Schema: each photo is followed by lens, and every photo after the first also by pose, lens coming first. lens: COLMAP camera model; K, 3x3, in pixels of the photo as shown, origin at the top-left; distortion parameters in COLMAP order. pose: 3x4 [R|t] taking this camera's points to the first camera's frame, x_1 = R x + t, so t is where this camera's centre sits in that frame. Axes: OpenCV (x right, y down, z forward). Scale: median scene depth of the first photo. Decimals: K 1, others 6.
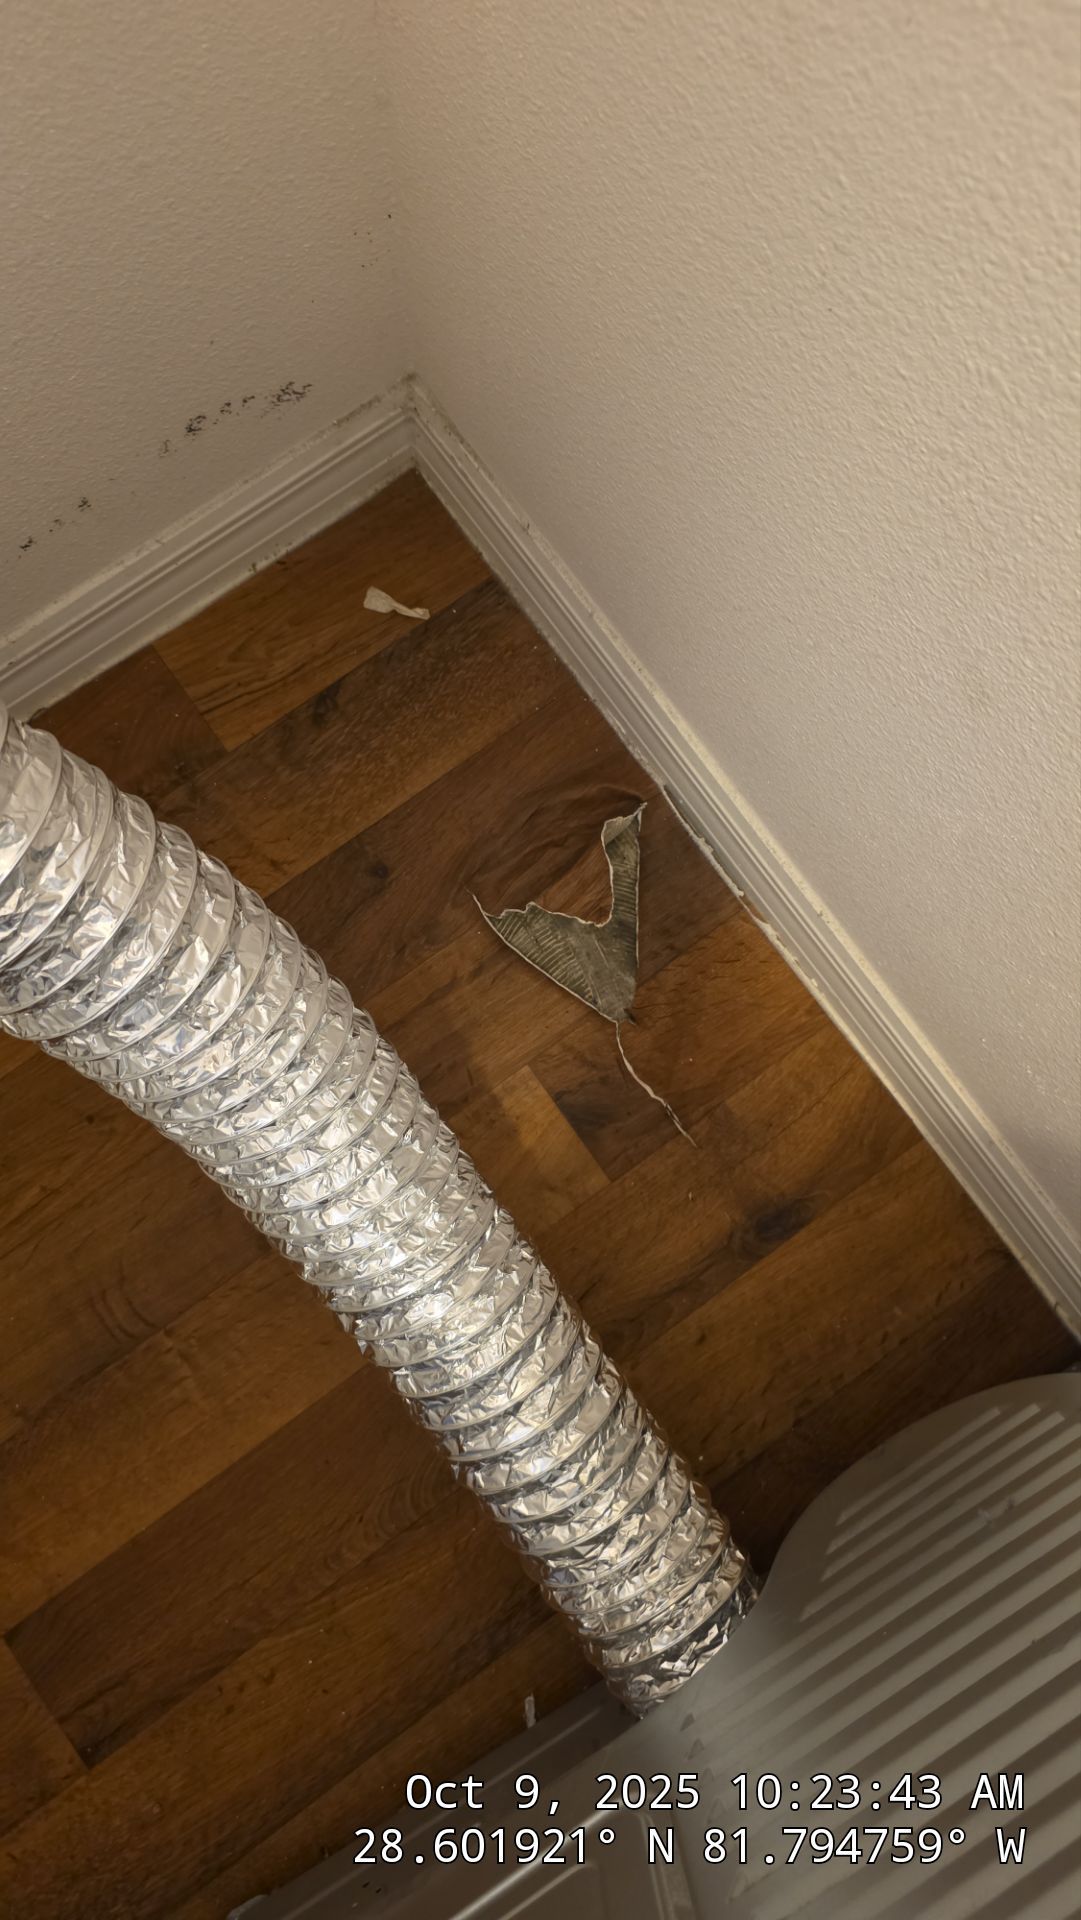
lens RADIAL K [[1304.7, 0, 551.3], [0, 1304.7, 968.4], [0, 0, 1]] dist [0.002672, -0.004108]
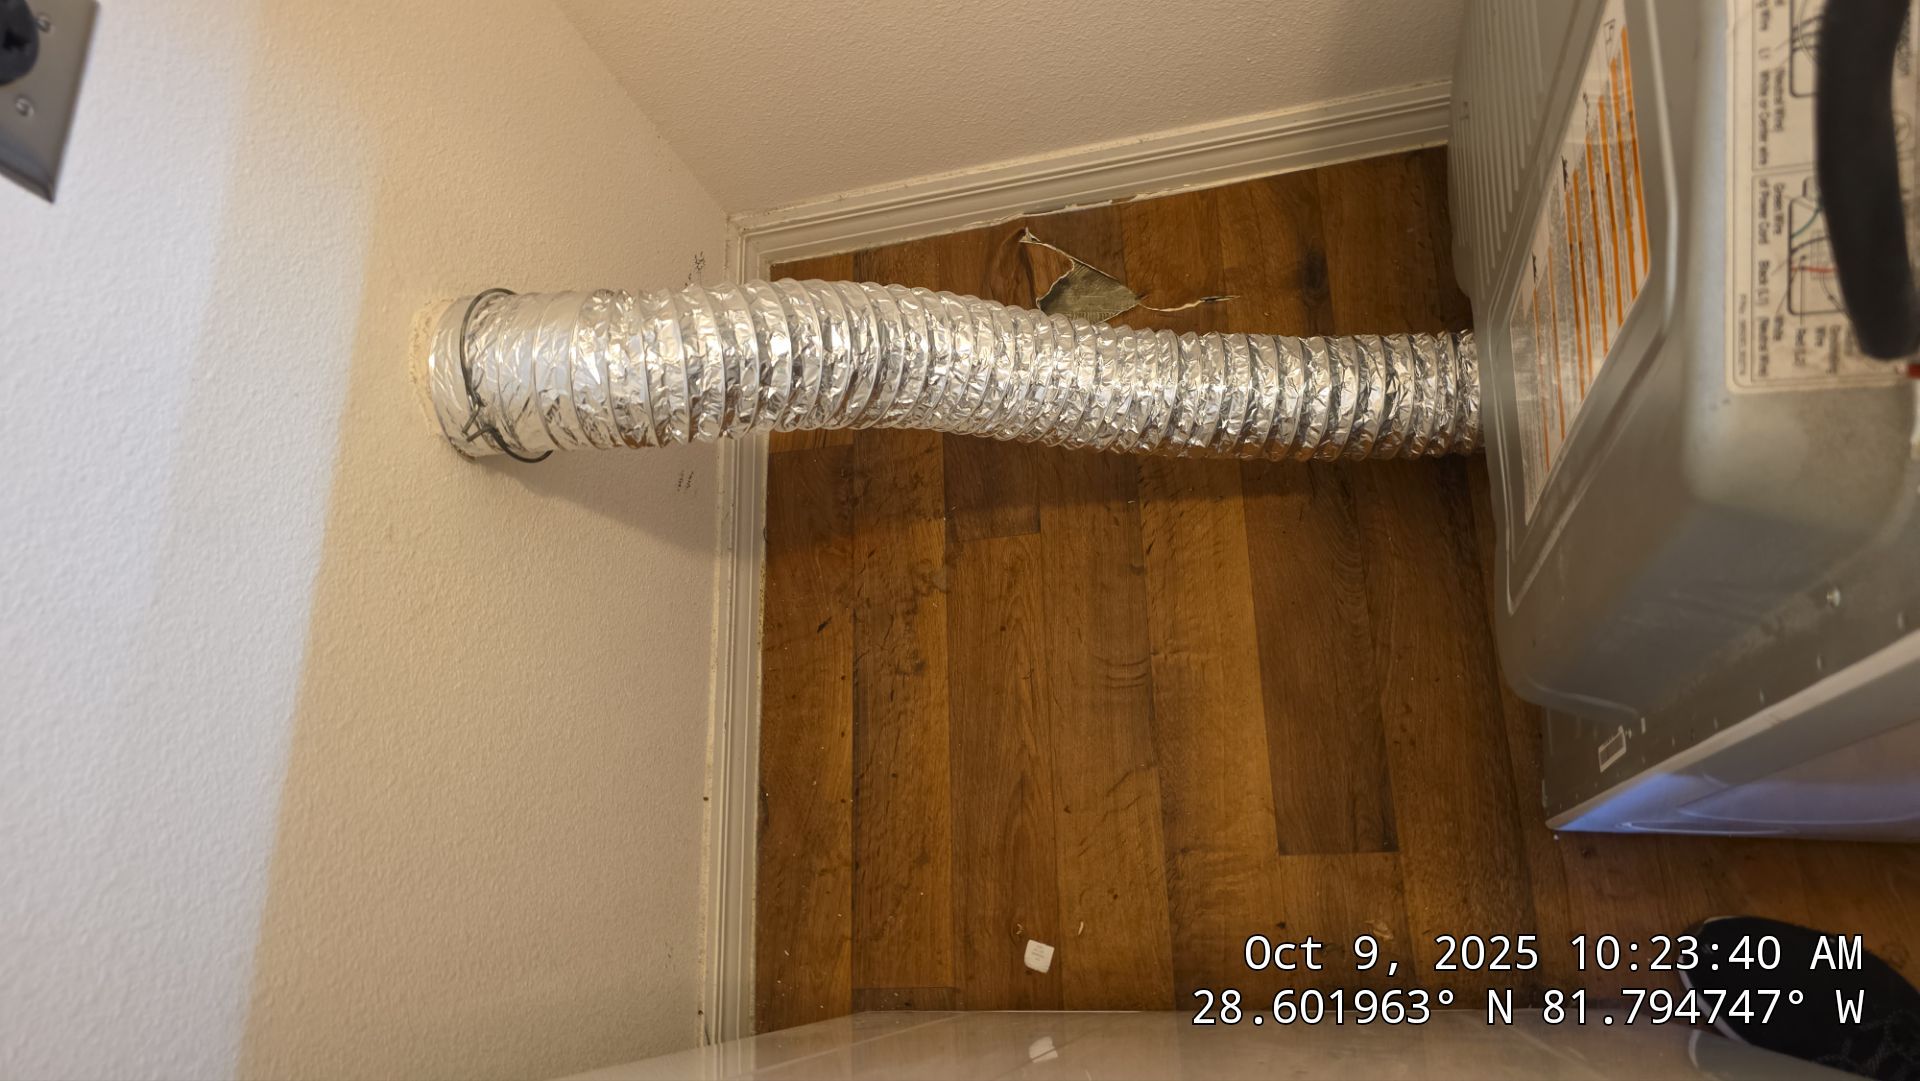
lens RADIAL K [[1304.7, 0, 949.9], [0, 1304.7, 544.9], [0, 0, 1]] dist [0.002672, -0.004108]
pose [[0.537128, -0.841234, 0.061802, -0.400894], [0.820747, 0.504331, -0.268374, 0.415036], [0.194596, 0.194875, 0.961330, -0.434445]]
